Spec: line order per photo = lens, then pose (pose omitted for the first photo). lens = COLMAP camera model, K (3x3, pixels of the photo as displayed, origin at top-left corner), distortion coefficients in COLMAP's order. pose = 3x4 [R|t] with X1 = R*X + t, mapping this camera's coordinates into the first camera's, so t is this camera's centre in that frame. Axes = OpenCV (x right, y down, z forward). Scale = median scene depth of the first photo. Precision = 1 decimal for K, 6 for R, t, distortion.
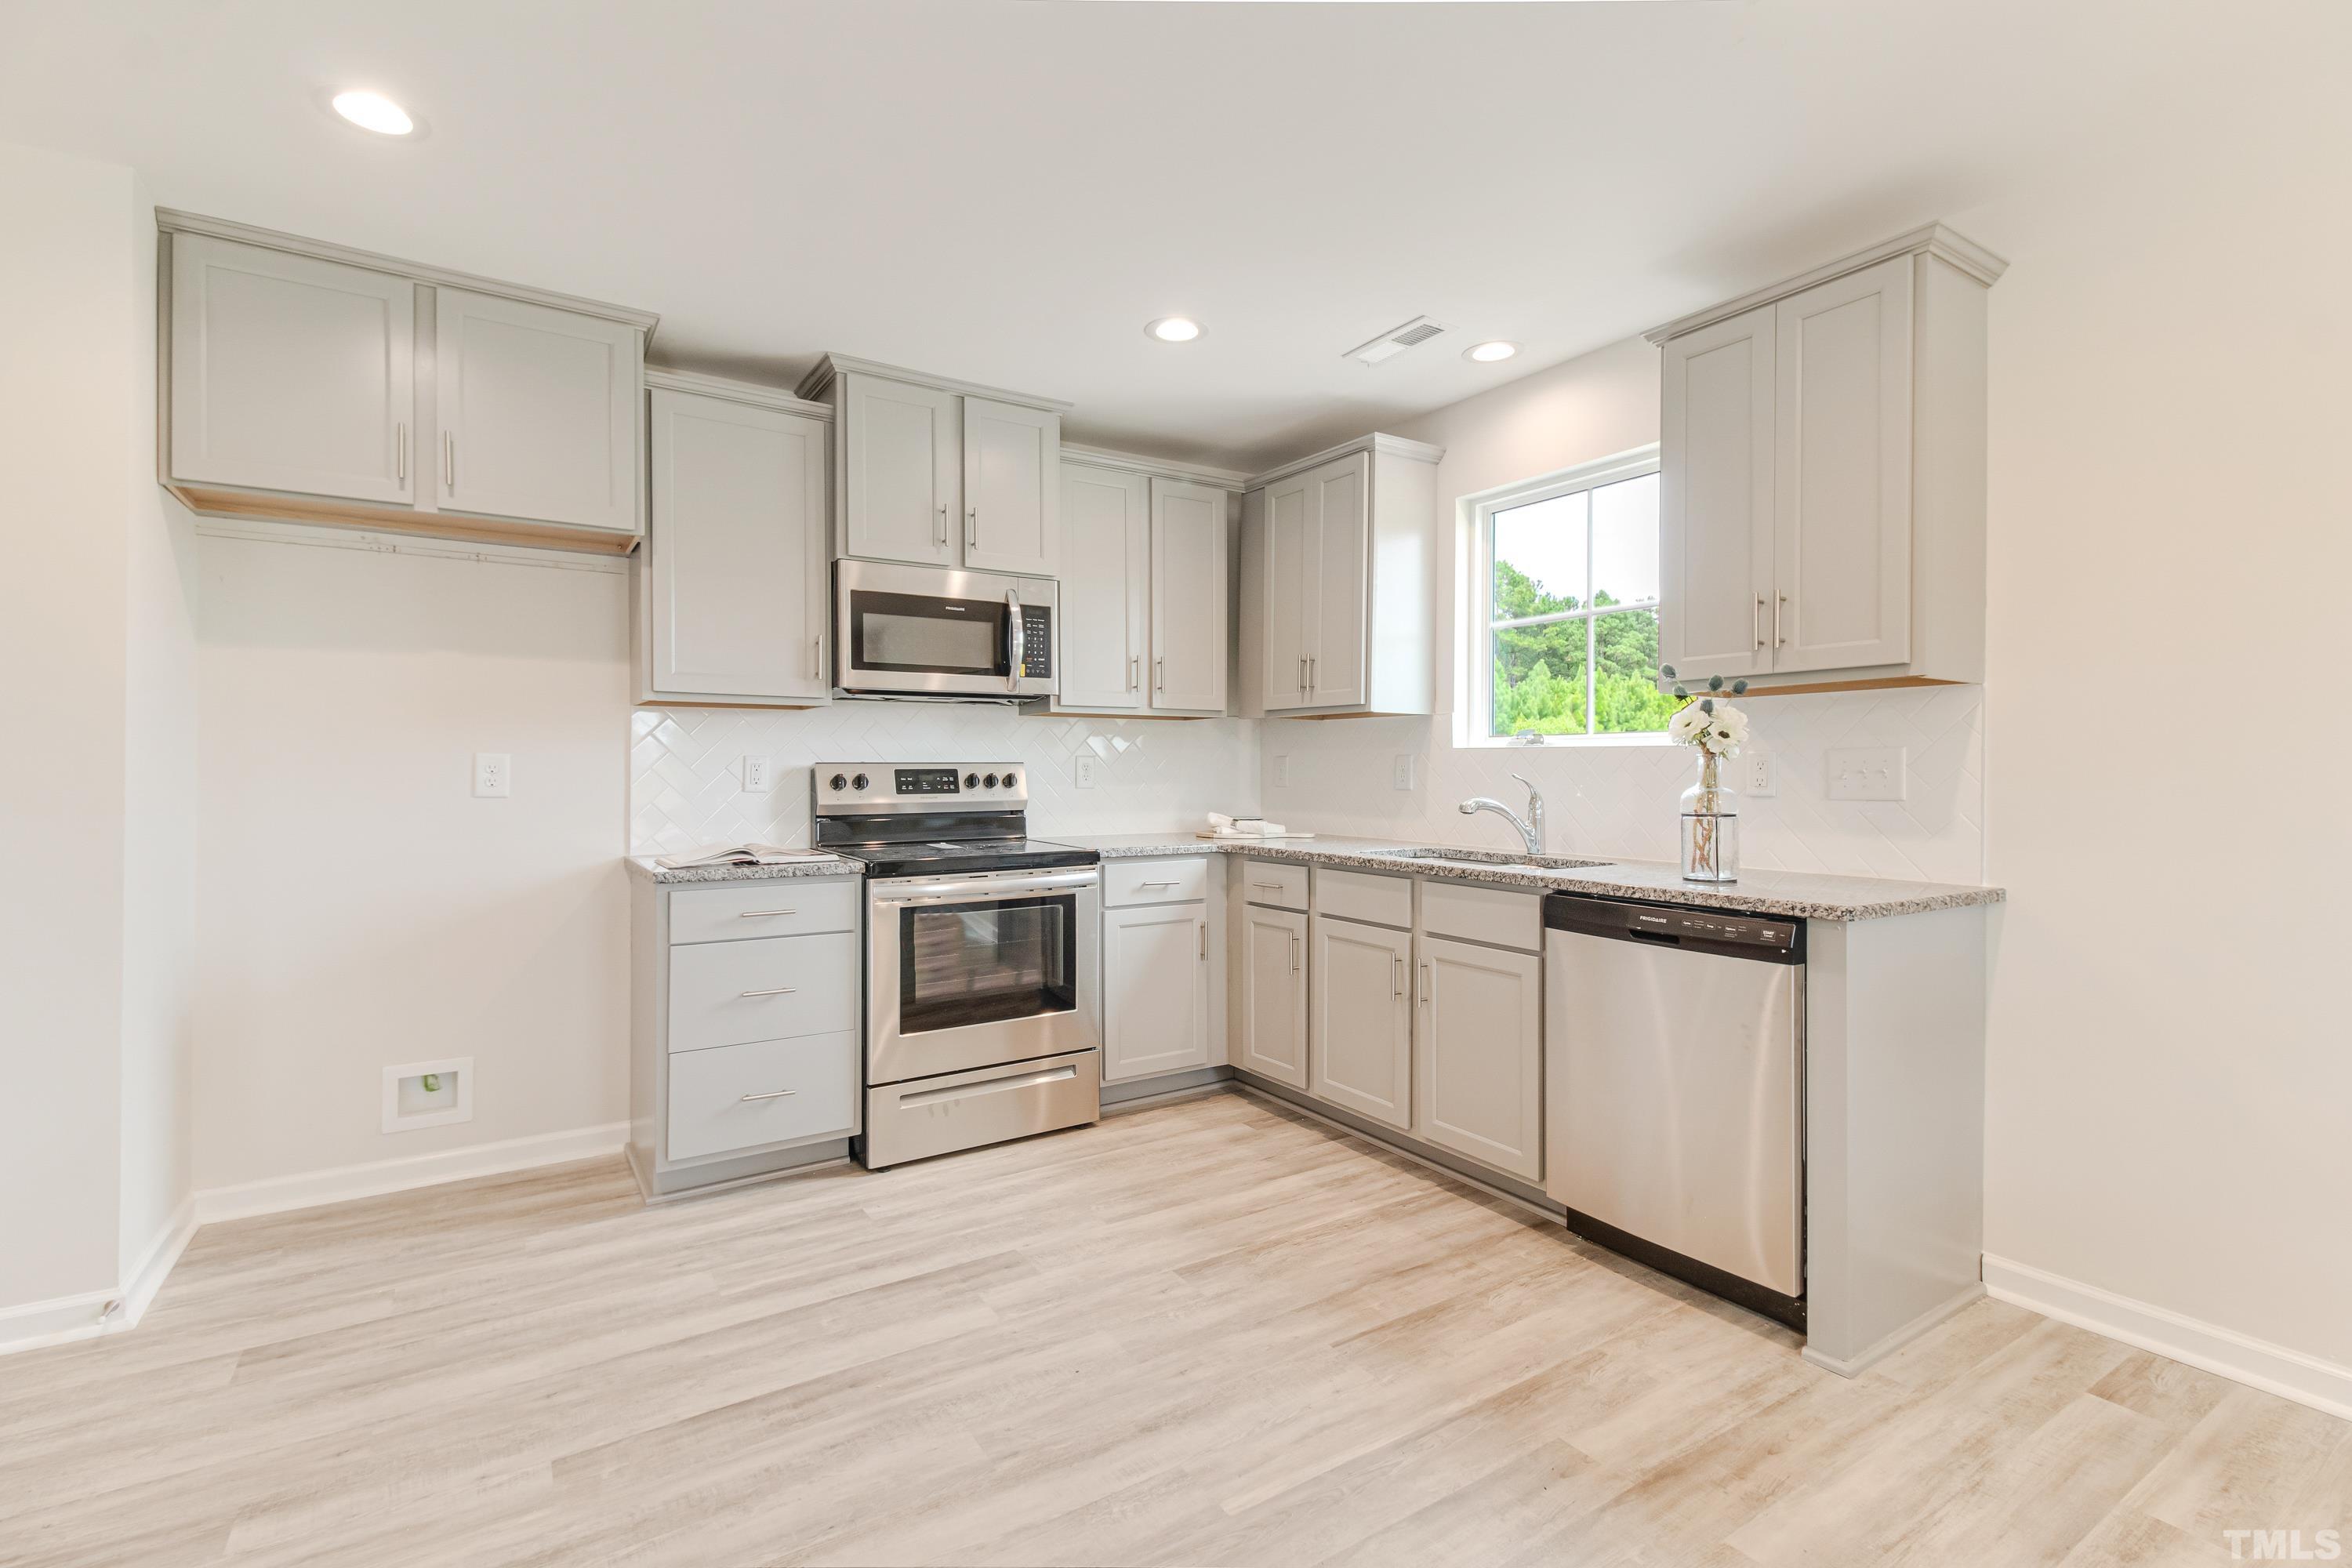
lens RADIAL K [[1073.1, 0, 1185.3], [0, 1073.1, 773.1], [0, 0, 1]] dist [0.027183, -0.015804]
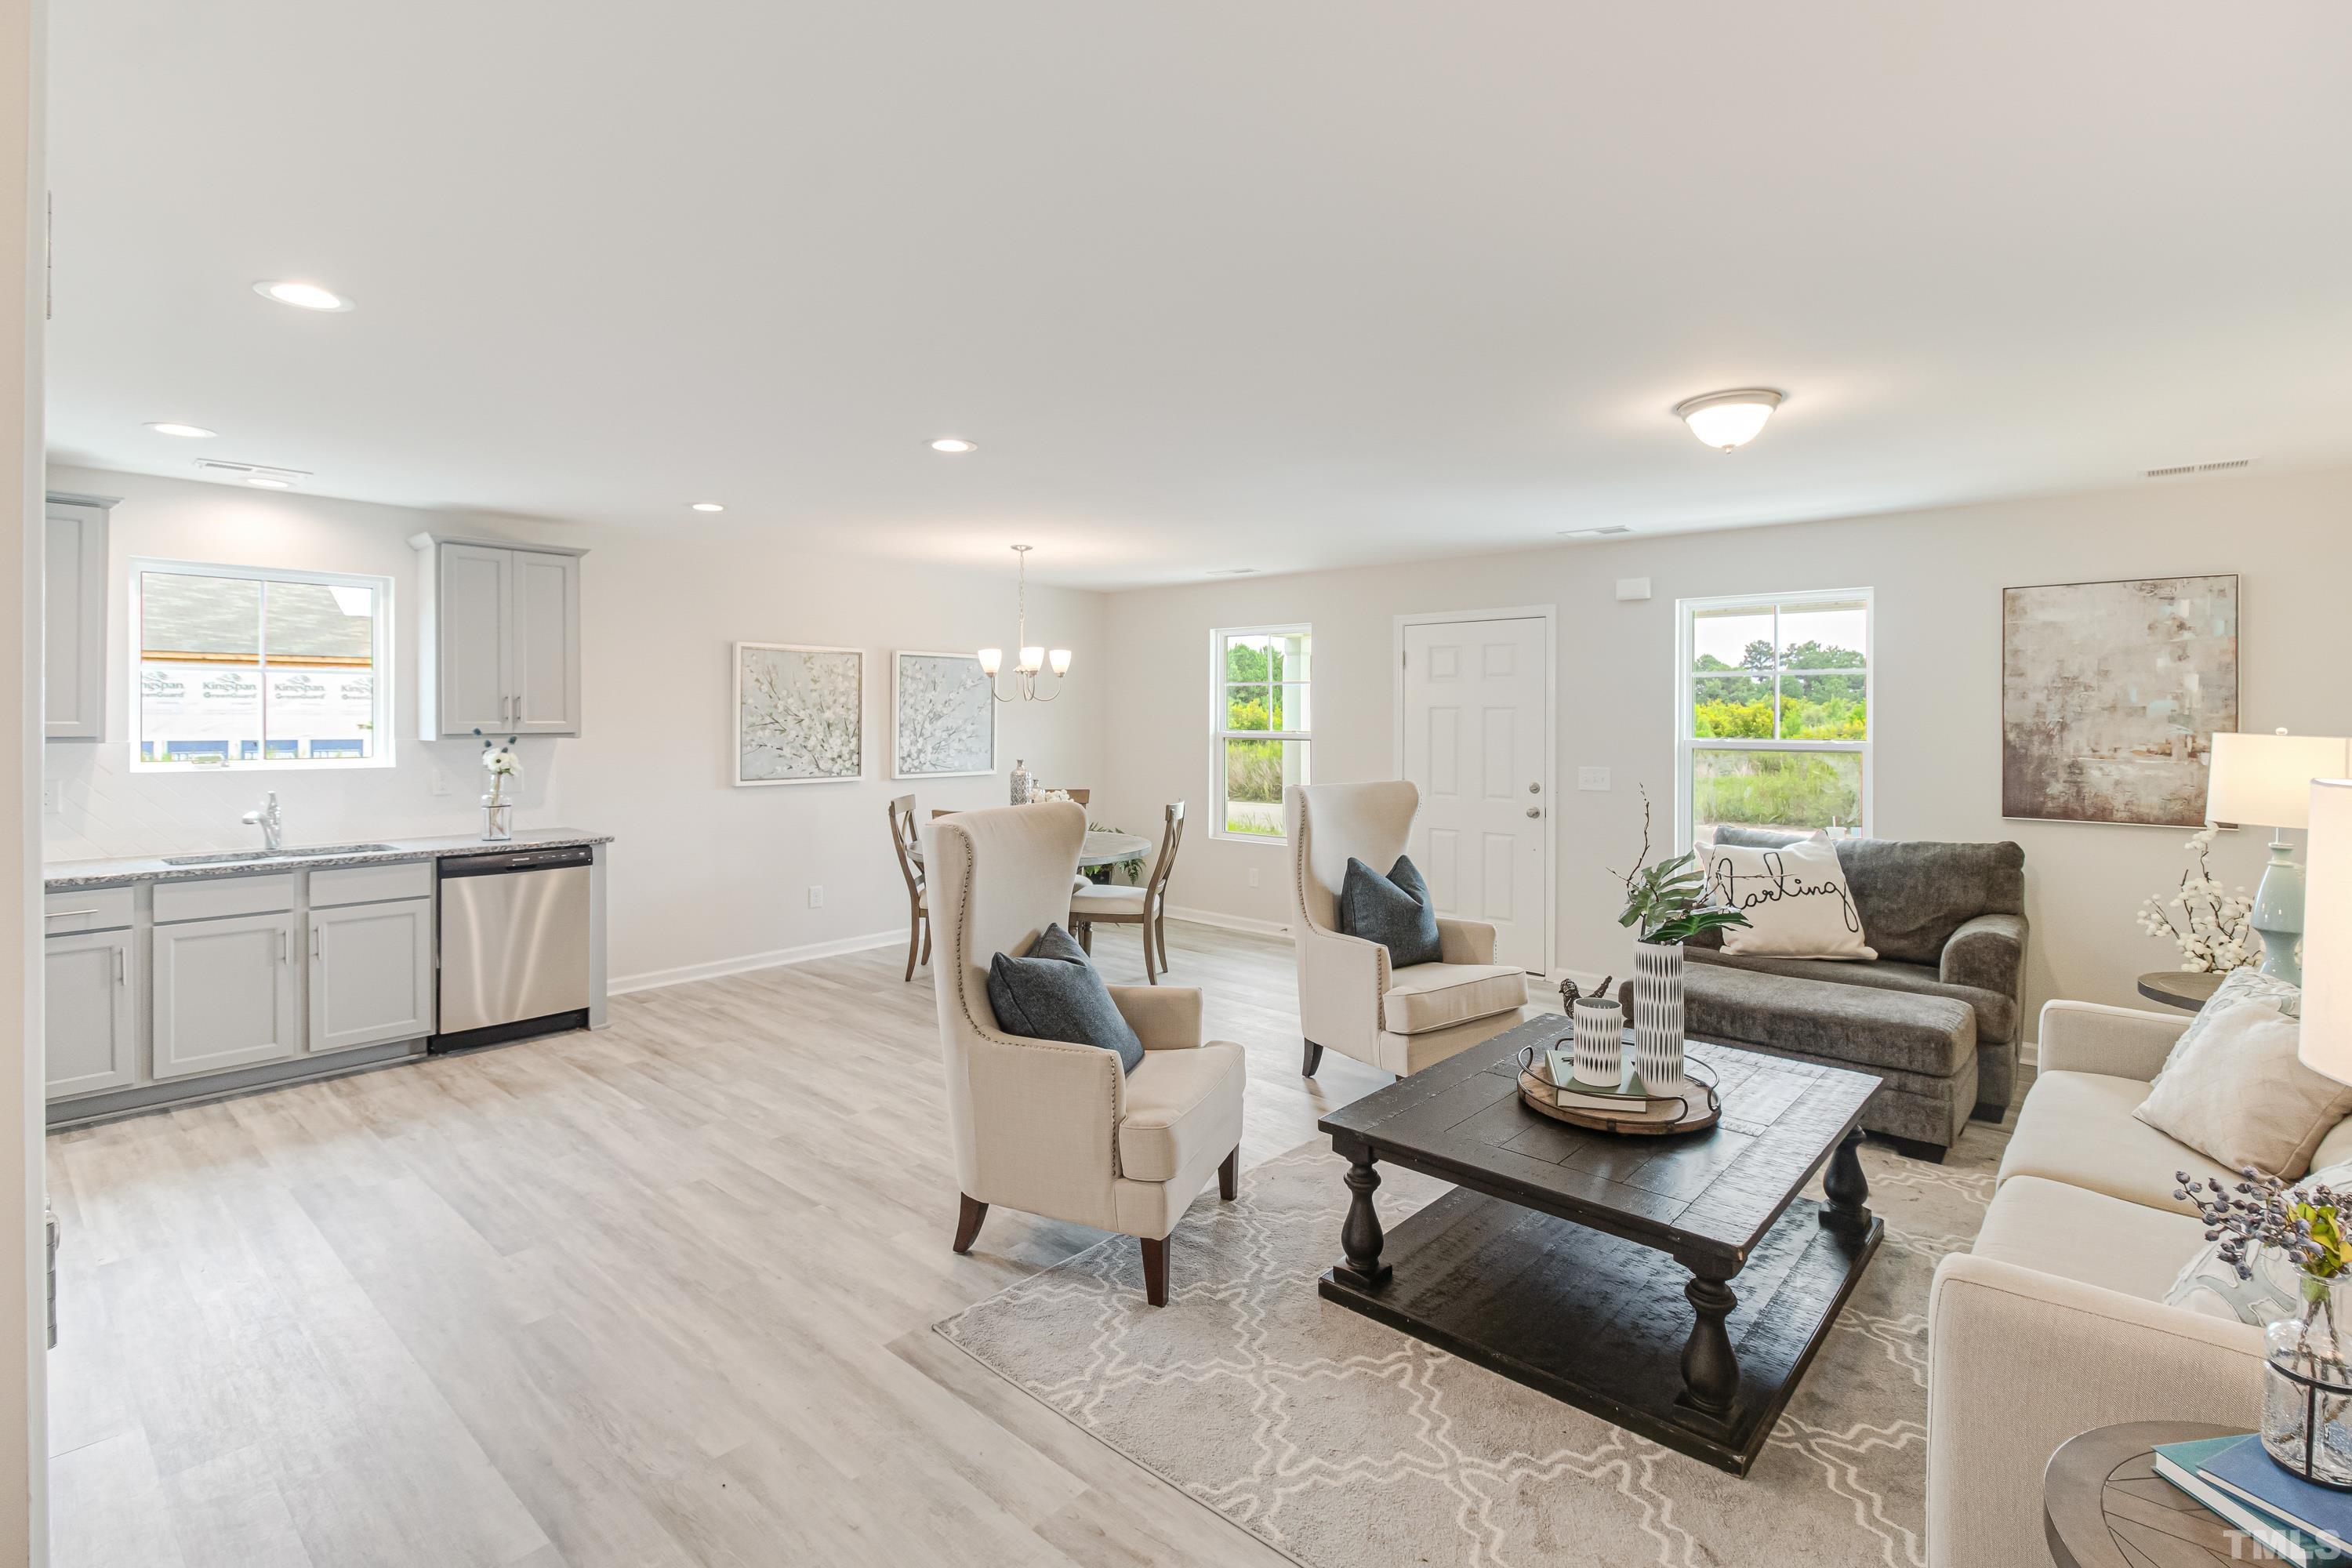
lens RADIAL K [[1092.4, 0, 1185.3], [0, 1092.4, 726.9], [0, 0, 1]] dist [0.008551, -0.000985]
pose [[-0.263065, -0.011697, 0.964707, -1.347920], [0.000681, 0.999924, 0.012310, -0.098608], [-0.964778, 0.003896, -0.263037, 0.247074]]
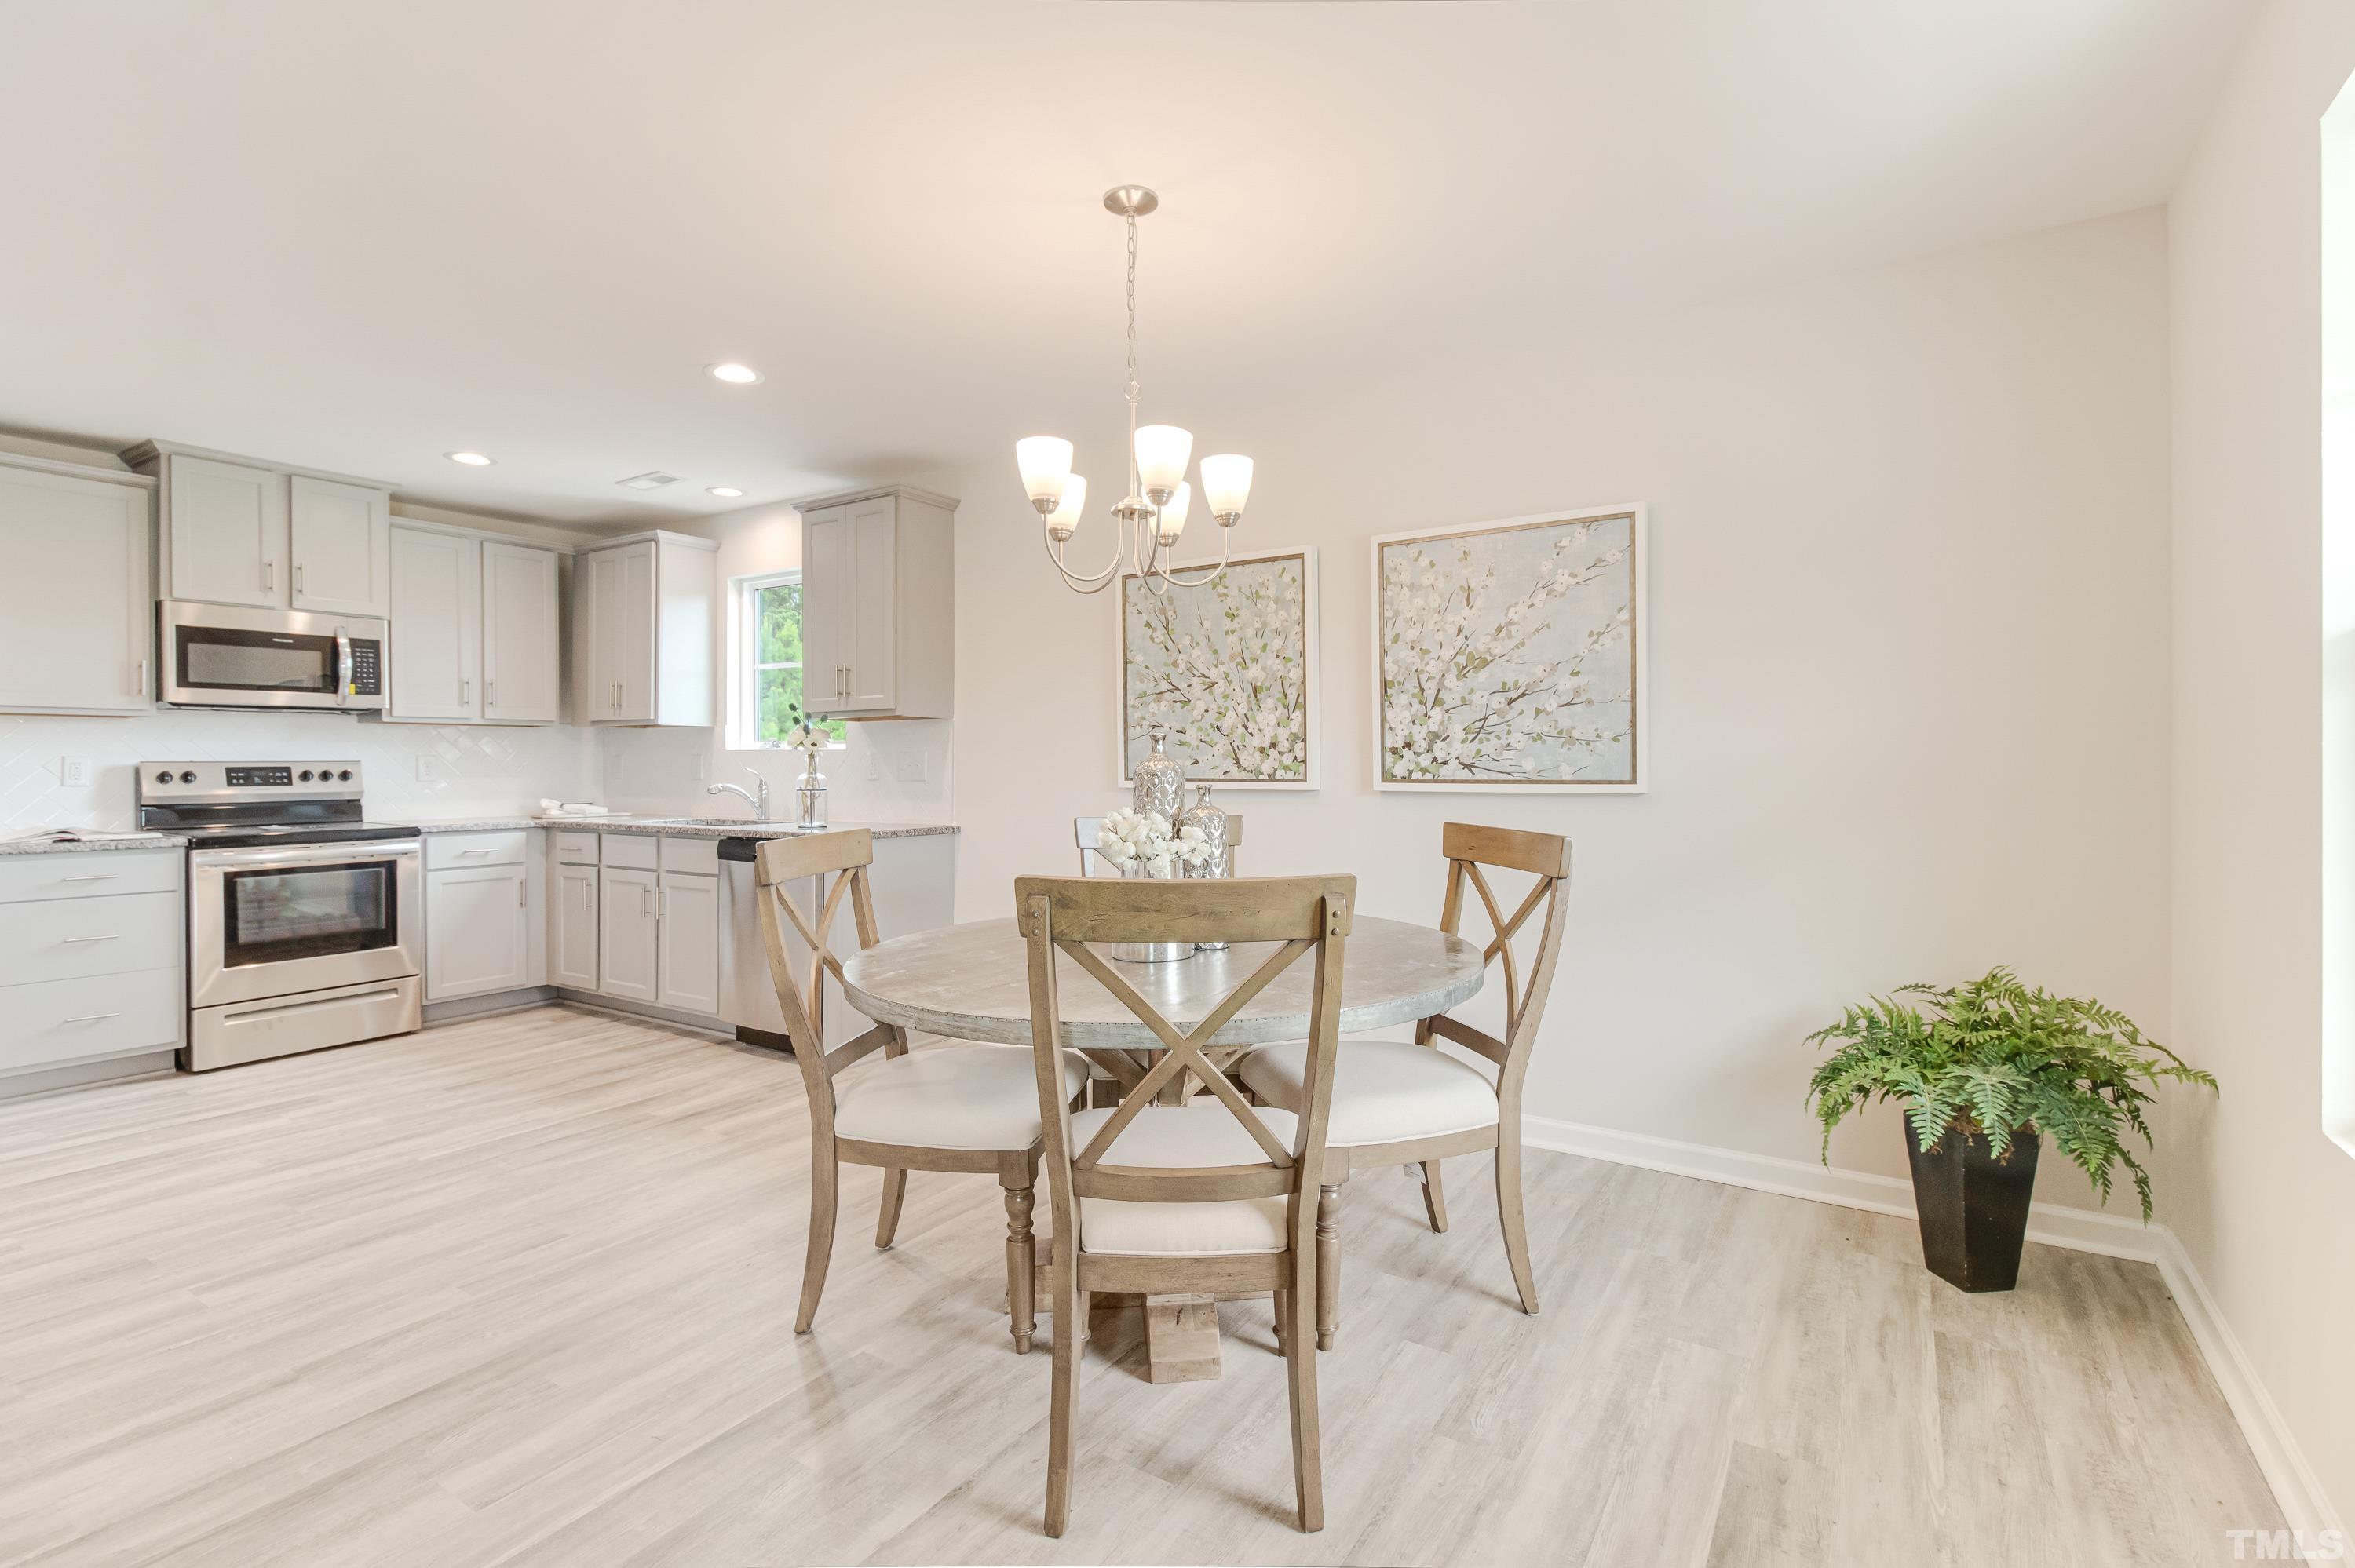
lens RADIAL K [[1067.2, 0, 1179.0], [0, 1067.2, 767.1], [0, 0, 1]] dist [0.029525, -0.015040]
pose [[0.911808, -0.004767, 0.410588, 0.243889], [0.005728, 0.999983, -0.001109, 0.005067], [-0.410576, 0.003363, 0.911820, -0.649396]]
